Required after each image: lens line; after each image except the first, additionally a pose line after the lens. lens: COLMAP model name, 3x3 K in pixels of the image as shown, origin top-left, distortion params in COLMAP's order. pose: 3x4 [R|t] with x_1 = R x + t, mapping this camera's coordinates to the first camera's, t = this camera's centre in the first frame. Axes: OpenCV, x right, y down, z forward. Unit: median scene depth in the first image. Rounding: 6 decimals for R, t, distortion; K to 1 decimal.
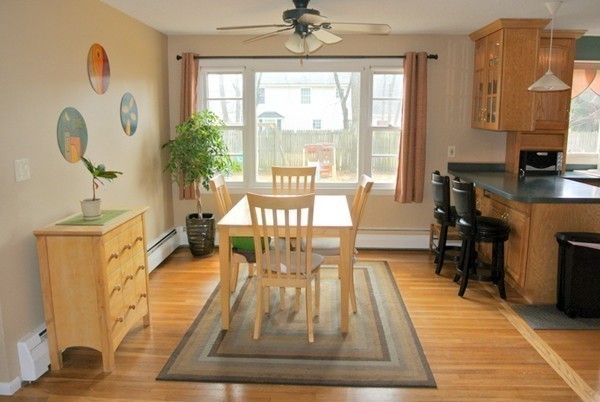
lens RADIAL K [[479.9, 0, 299.6], [0, 479.9, 192.5], [0, 0, 1]] dist [-0.064456, 0.003857]
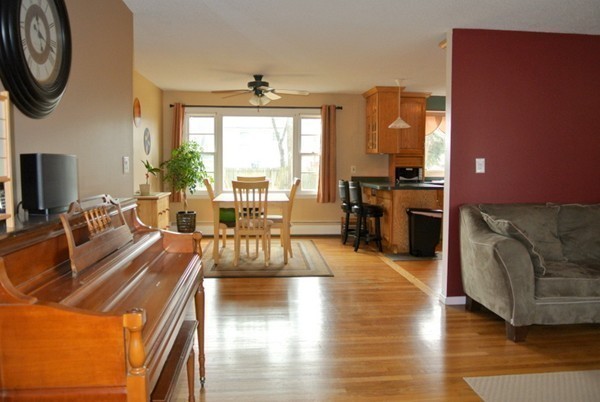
lens RADIAL K [[479.9, 0, 299.6], [0, 479.9, 192.5], [0, 0, 1]] dist [-0.064456, 0.003857]
pose [[0.991207, -0.005901, 0.132192, -0.057978], [0.017965, 0.995757, -0.090253, 0.131276], [-0.131098, 0.091834, 0.987107, -0.513804]]
